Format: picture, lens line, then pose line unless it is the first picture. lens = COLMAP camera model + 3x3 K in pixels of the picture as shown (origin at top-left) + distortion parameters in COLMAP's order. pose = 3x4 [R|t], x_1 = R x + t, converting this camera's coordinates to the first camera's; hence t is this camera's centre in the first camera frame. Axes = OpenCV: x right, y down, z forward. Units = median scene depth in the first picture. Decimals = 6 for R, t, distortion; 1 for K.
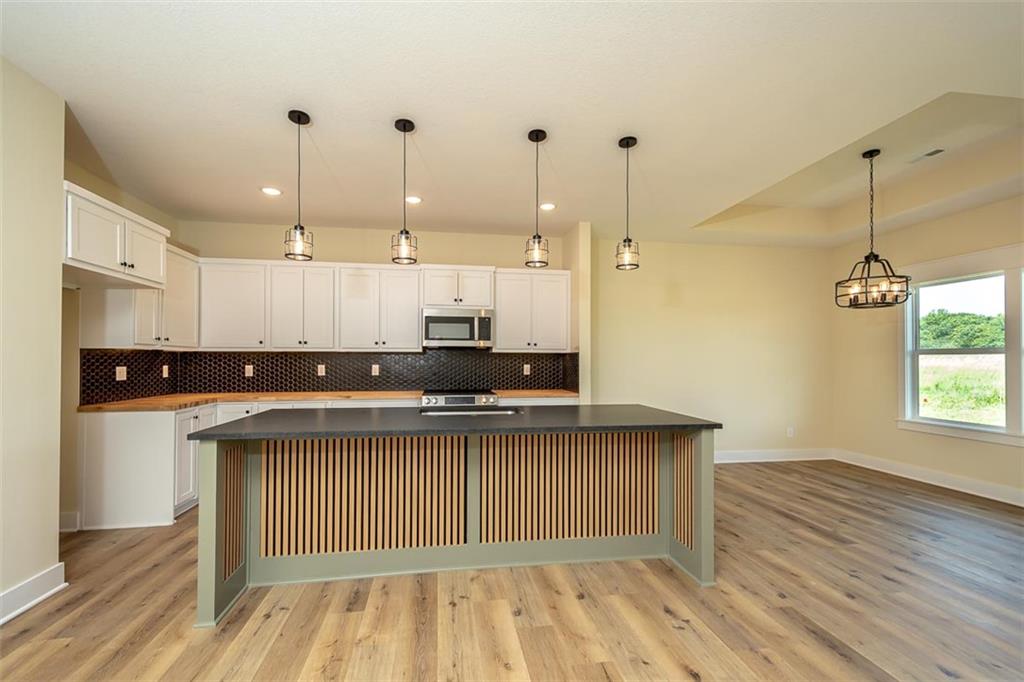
lens RADIAL K [[467.6, 0, 510.7], [0, 467.6, 351.9], [0, 0, 1]] dist [0.002702, 0.000233]
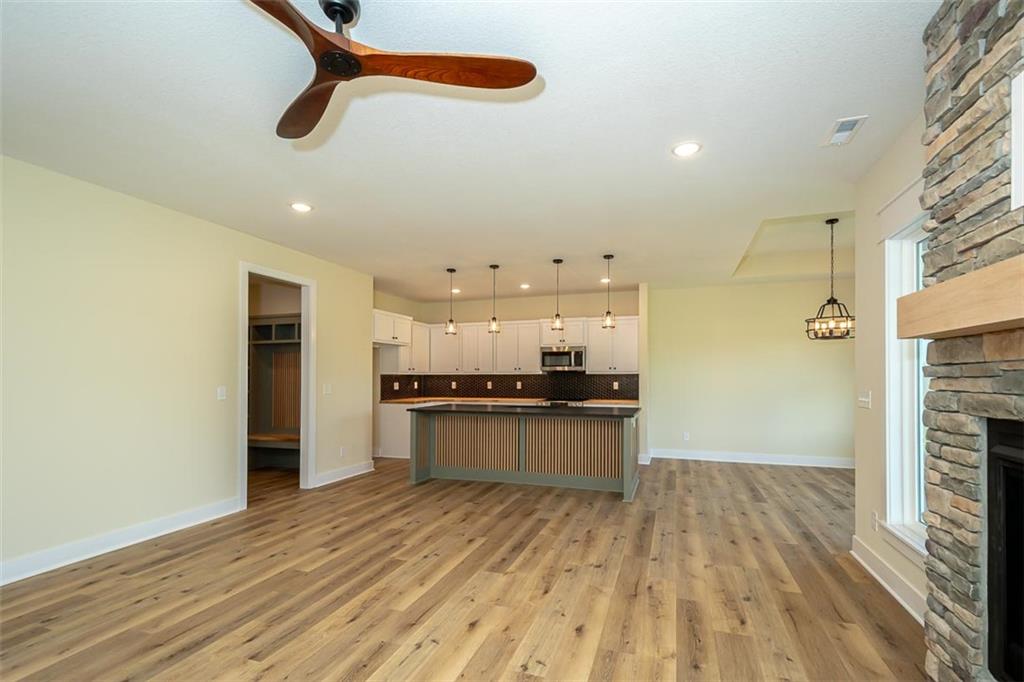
lens RADIAL K [[467.6, 0, 510.7], [0, 467.6, 351.9], [0, 0, 1]] dist [0.002702, 0.000233]
pose [[0.877864, -0.028069, -0.478086, 0.725111], [0.011399, 0.999223, -0.037733, -0.025261], [0.478774, 0.027675, 0.877502, -0.690639]]
